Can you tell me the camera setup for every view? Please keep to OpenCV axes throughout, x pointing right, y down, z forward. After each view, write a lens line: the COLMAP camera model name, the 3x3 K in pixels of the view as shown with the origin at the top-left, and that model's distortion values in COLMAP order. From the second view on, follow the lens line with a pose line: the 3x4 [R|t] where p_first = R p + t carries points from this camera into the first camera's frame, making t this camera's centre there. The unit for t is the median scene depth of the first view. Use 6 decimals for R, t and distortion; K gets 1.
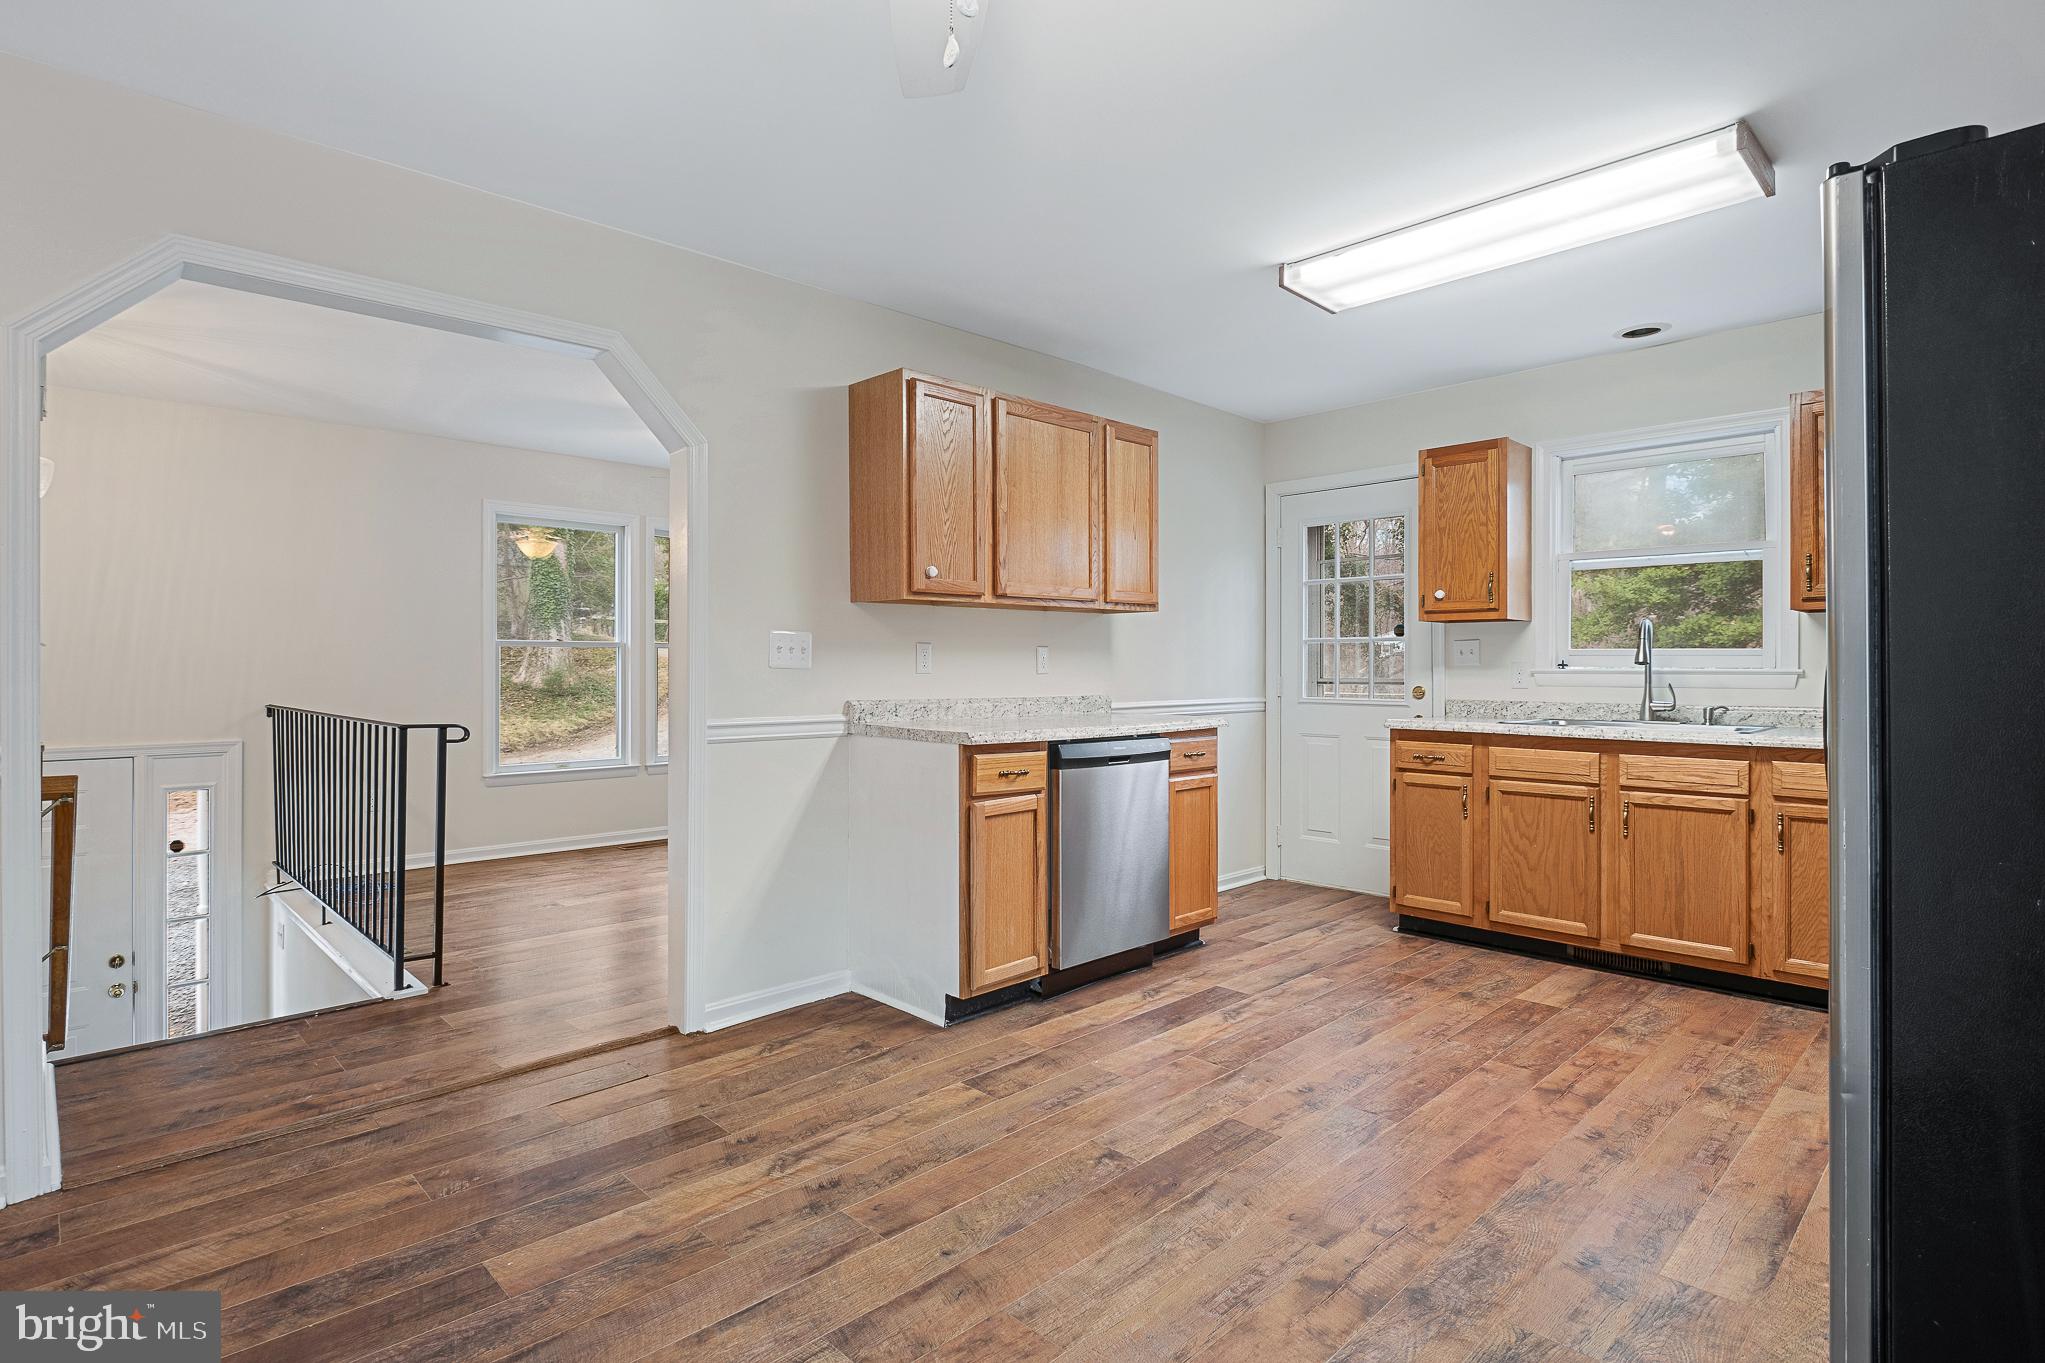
lens RADIAL K [[1031.5, 0, 1004.1], [0, 1031.5, 660.6], [0, 0, 1]] dist [0.007207, -0.013468]
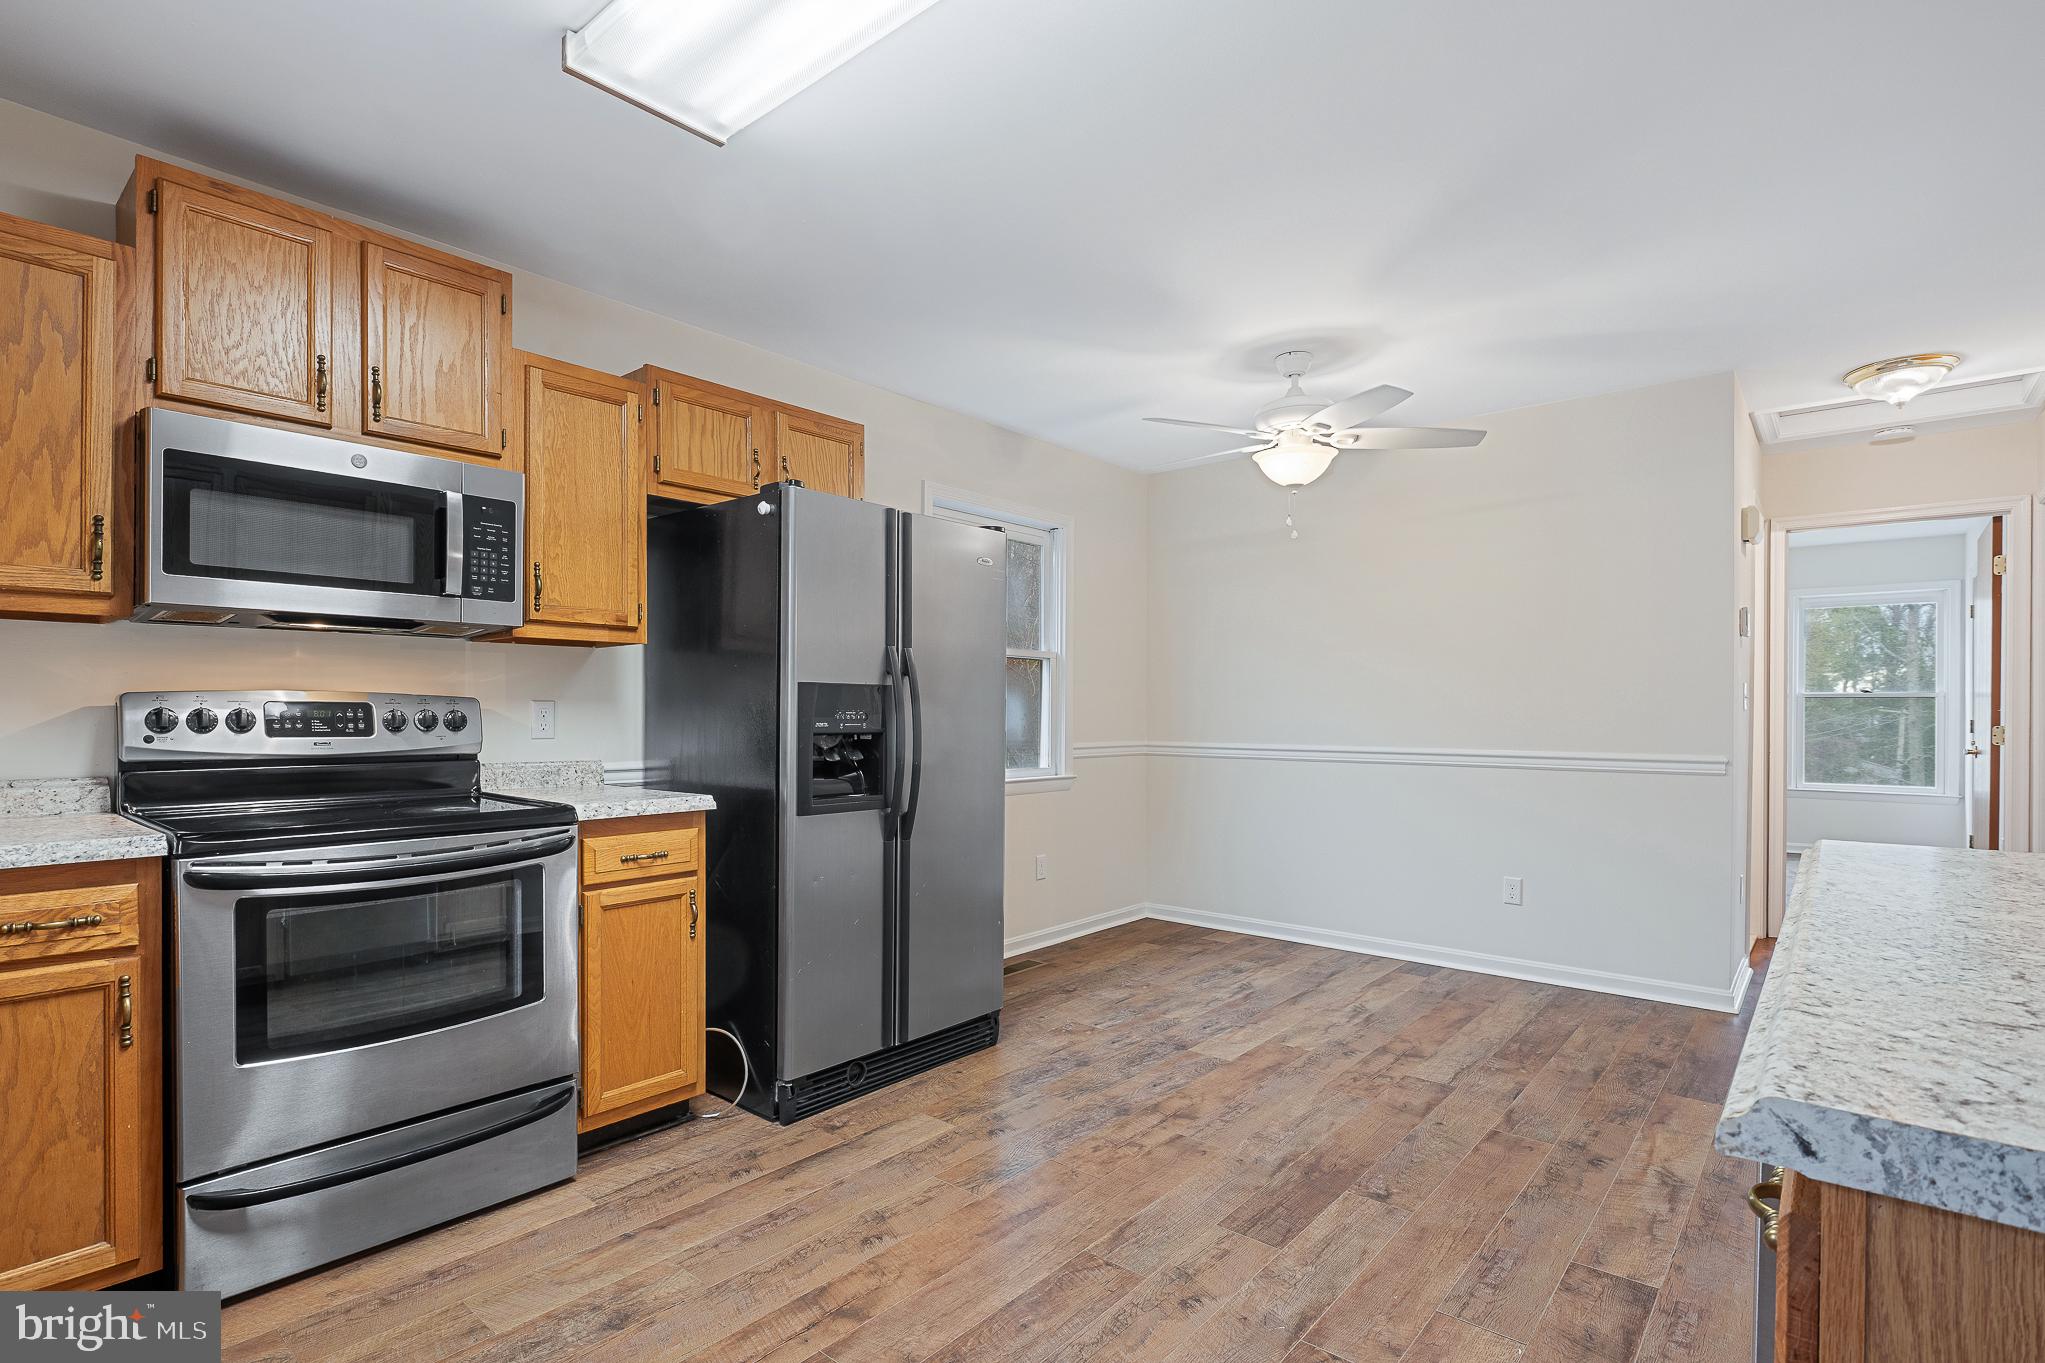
lens RADIAL K [[956.6, 0, 1024.9], [0, 956.6, 730.4], [0, 0, 1]] dist [0.001198, -0.006615]
pose [[-0.994552, 0.003648, -0.104177, 0.395900], [0.002954, 0.999972, 0.006816, 0.013415], [0.104199, 0.006471, -0.994535, 1.375232]]
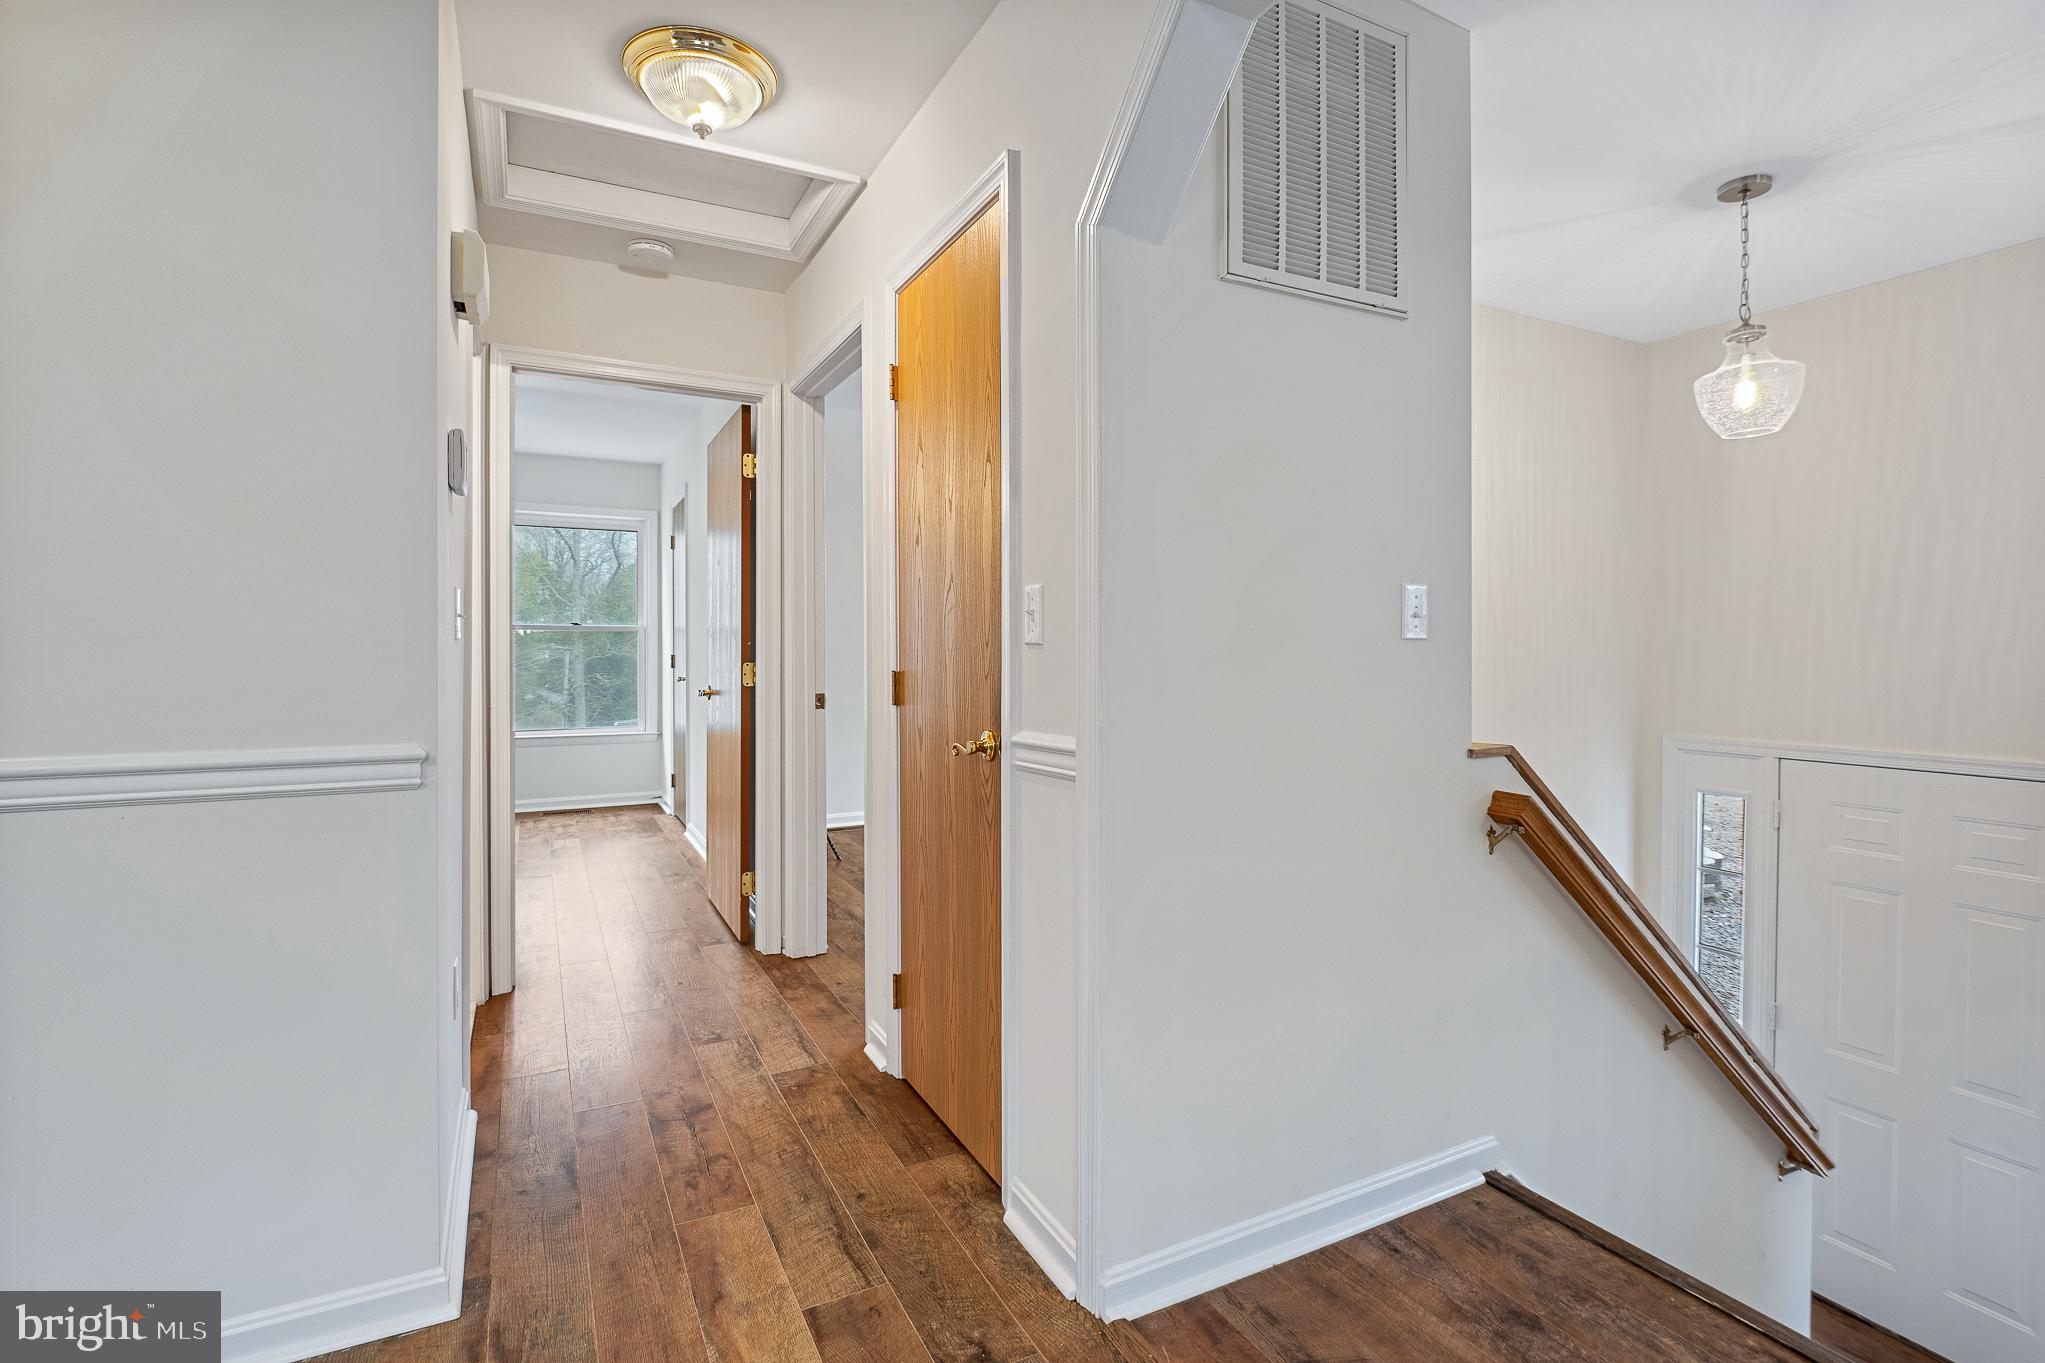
lens RADIAL K [[956.6, 0, 1018.5], [0, 956.6, 654.6], [0, 0, 1]] dist [0.001198, -0.006615]
pose [[-0.277539, 0.008183, -0.960679, -0.150233], [0.004283, 0.999964, 0.007280, 0.006428], [0.960705, -0.002094, -0.277565, 0.778265]]
